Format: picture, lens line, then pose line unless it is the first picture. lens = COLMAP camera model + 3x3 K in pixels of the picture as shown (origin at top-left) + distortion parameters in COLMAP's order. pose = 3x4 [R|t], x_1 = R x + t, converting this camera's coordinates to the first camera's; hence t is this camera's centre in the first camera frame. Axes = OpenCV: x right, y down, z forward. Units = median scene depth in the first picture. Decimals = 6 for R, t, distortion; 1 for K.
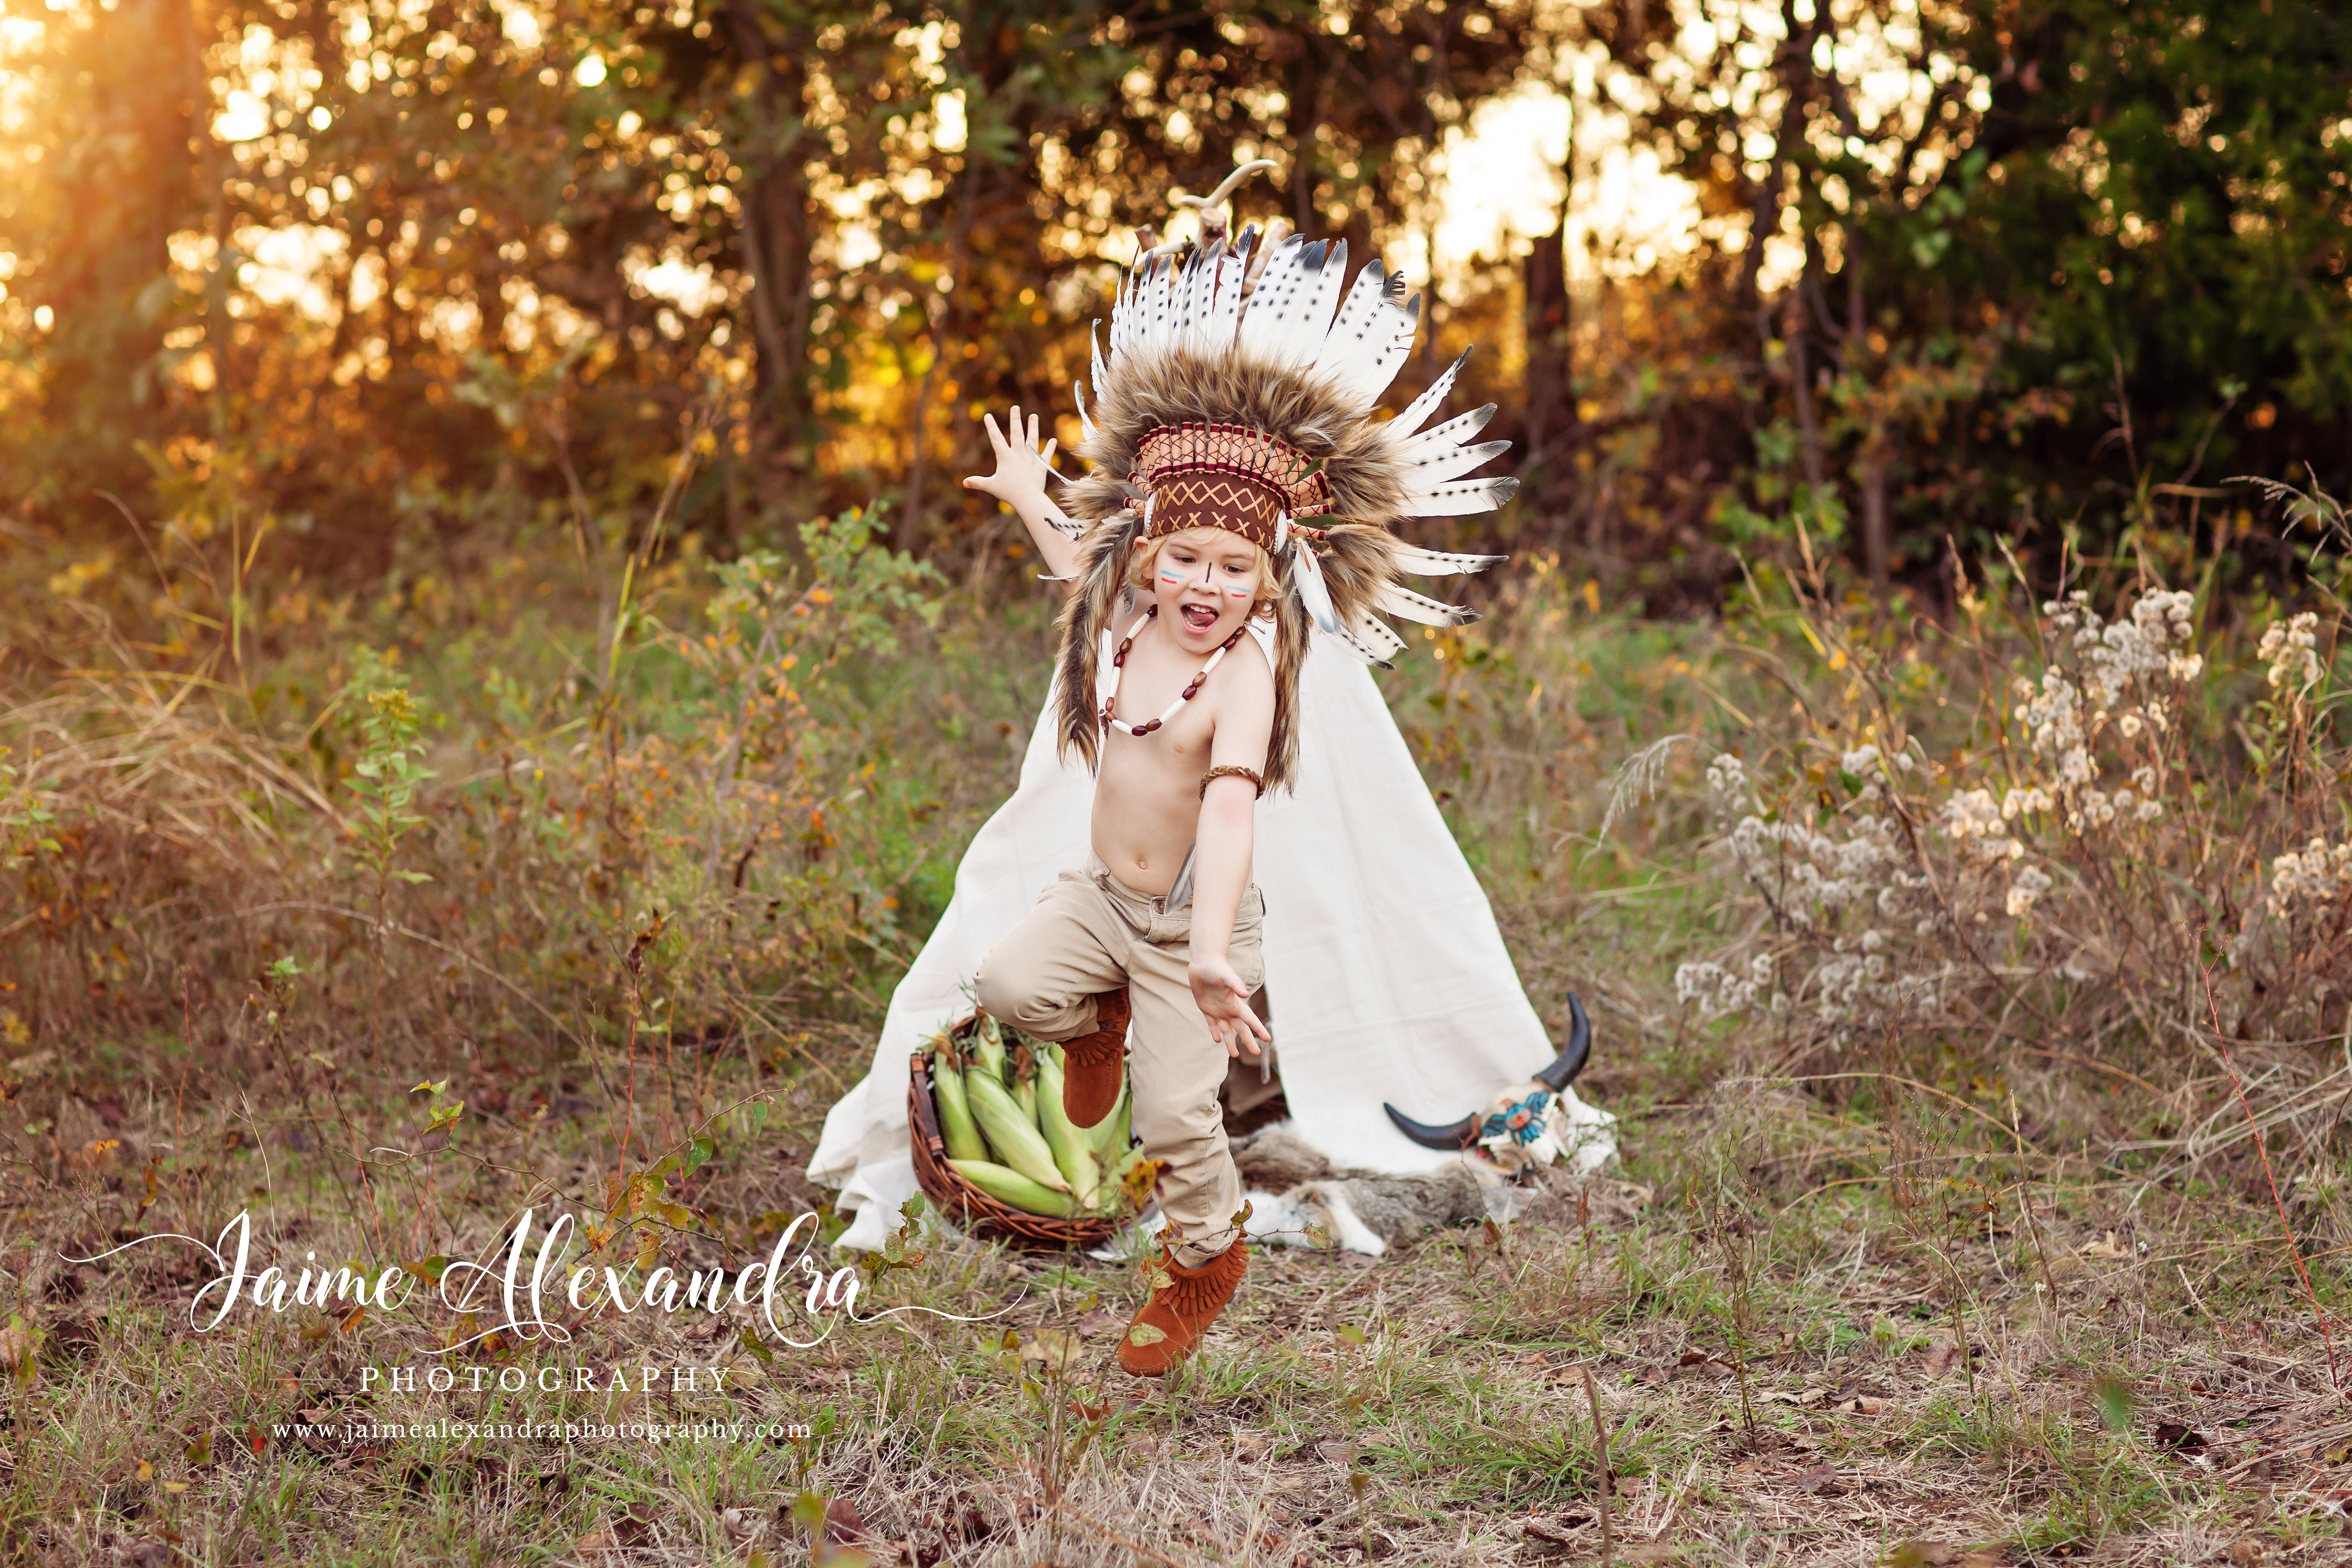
lens RADIAL K [[5721.6, 0, 1176.0], [0, 5721.6, 784.0], [0, 0, 1]] dist [0.047790, 0.268653]
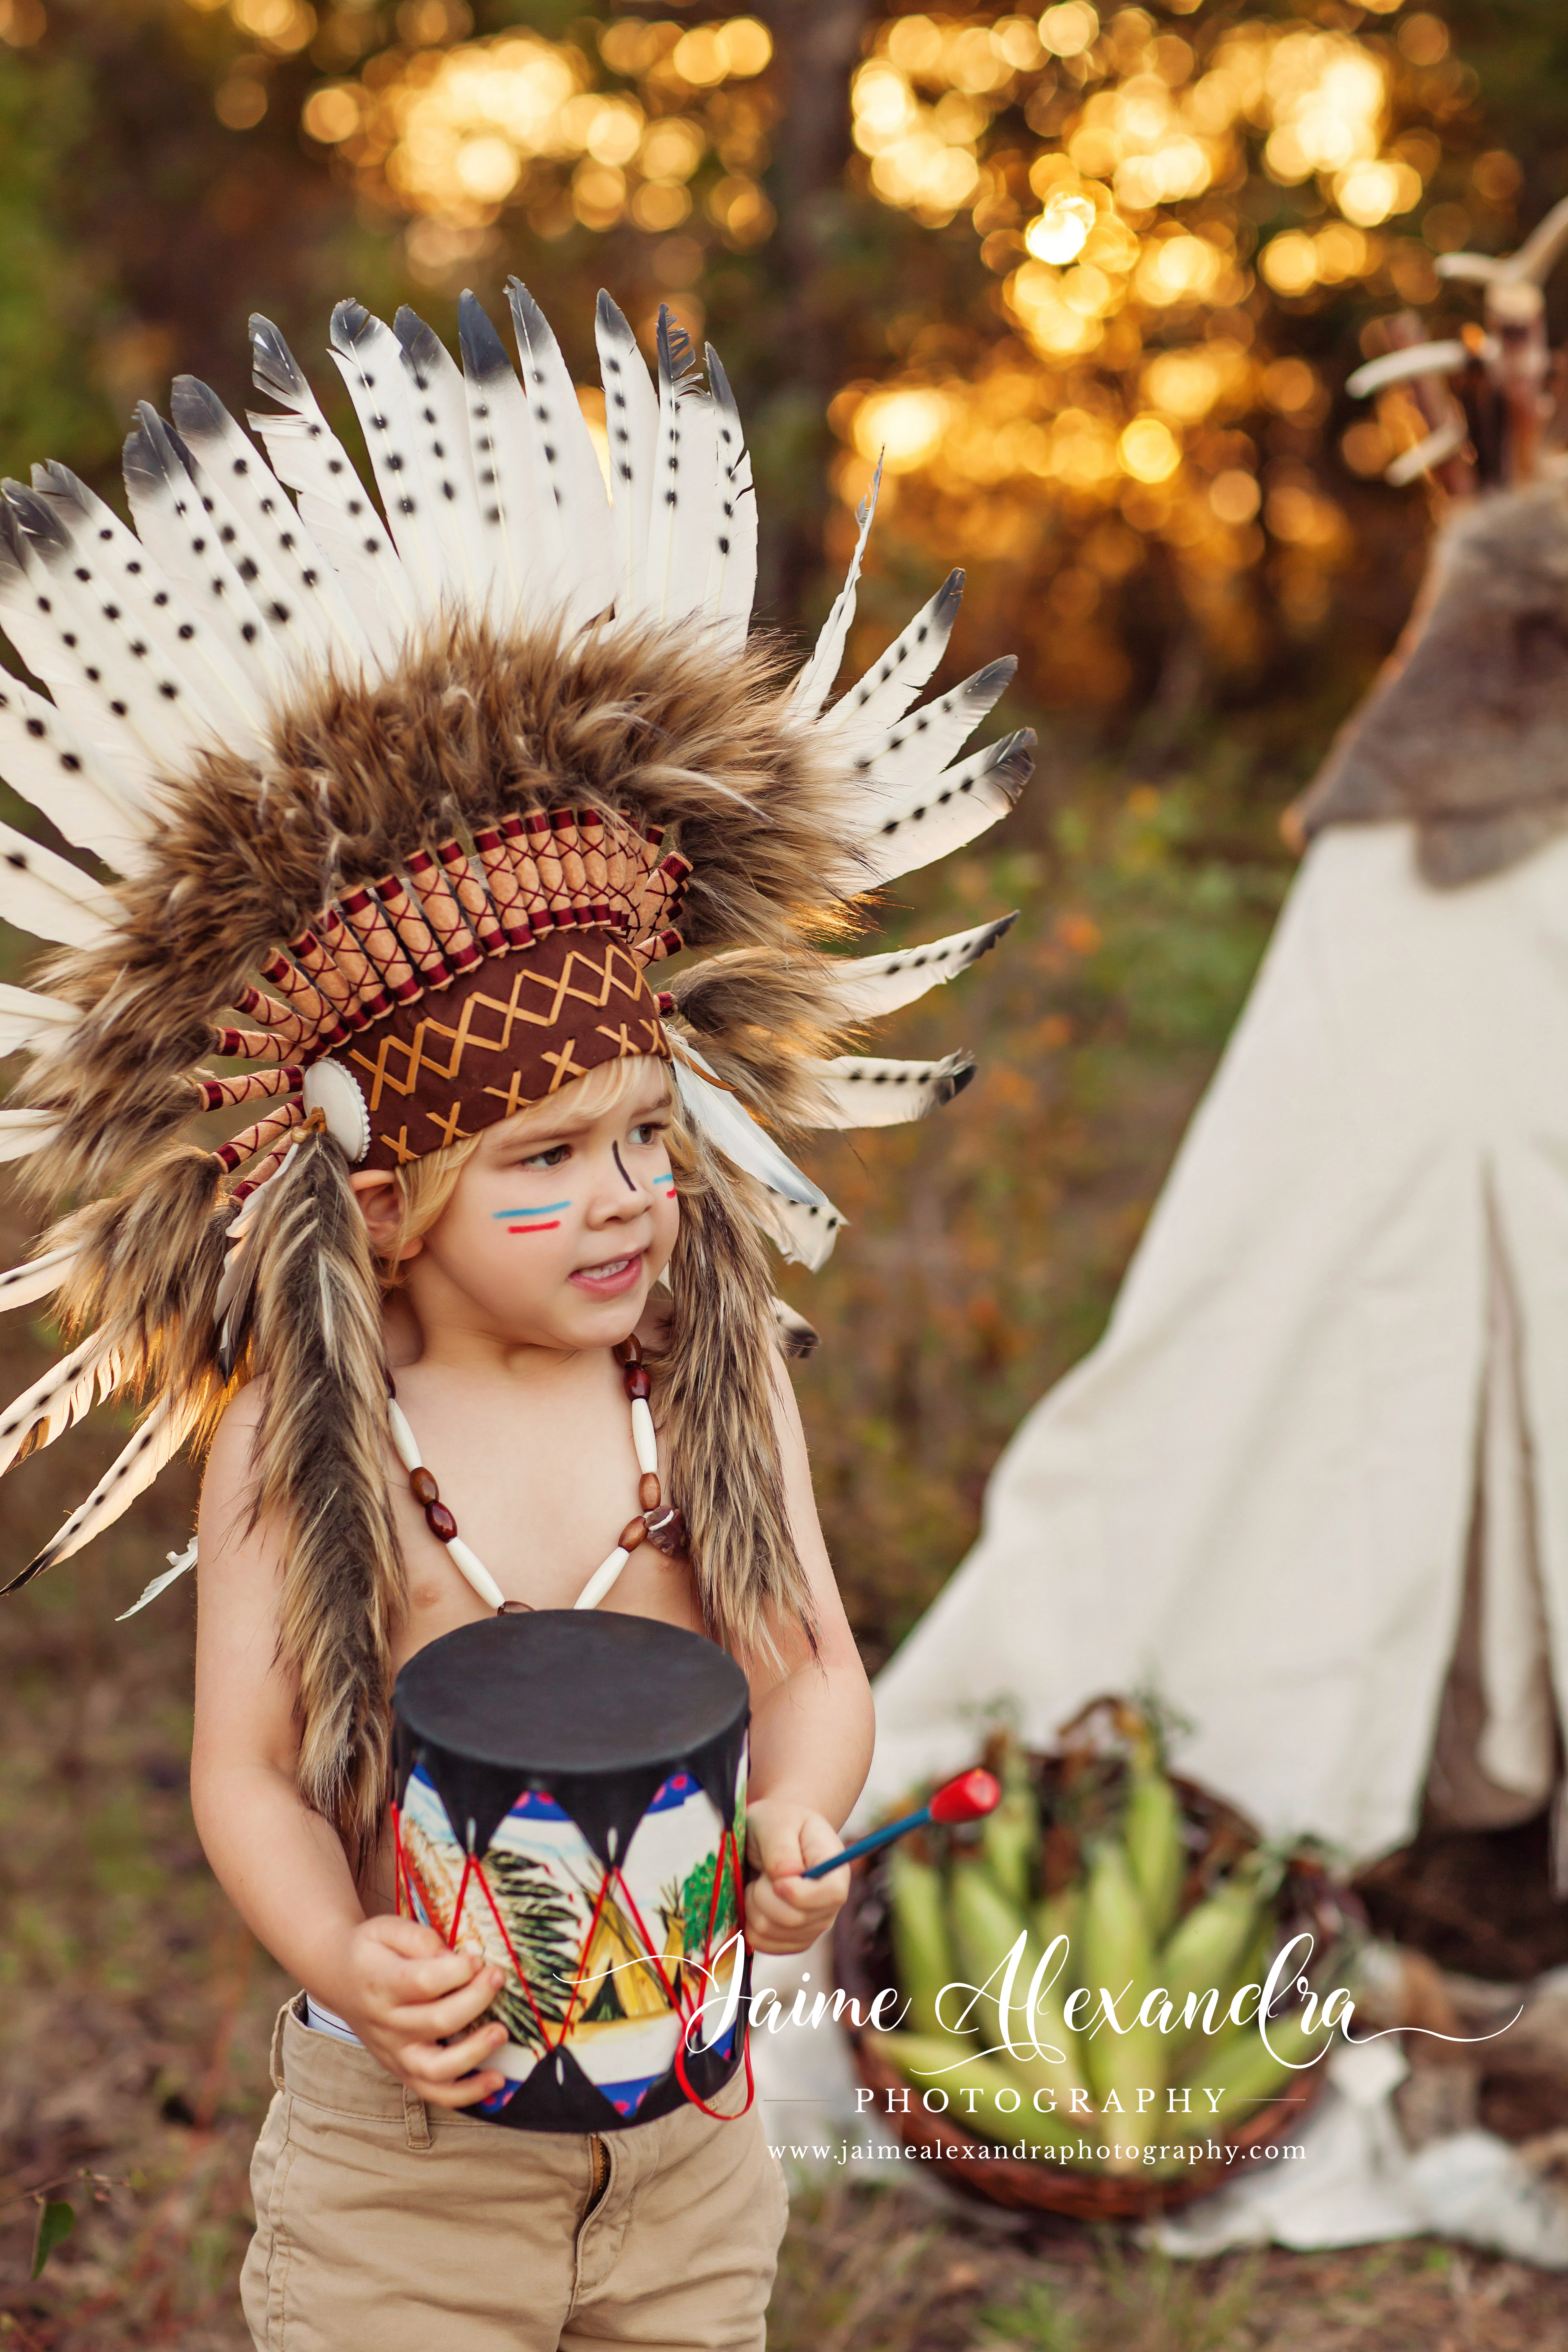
lens RADIAL K [[5827.3, 0, 784.0], [0, 5827.3, 1176.0], [0, 0, 1]] dist [-0.006128, 0.396451]
pose [[0.962740, 0.047875, -0.266157, 0.090100], [-0.039614, 0.998555, 0.036323, -0.034178], [0.267511, -0.024426, 0.963245, 0.451732]]
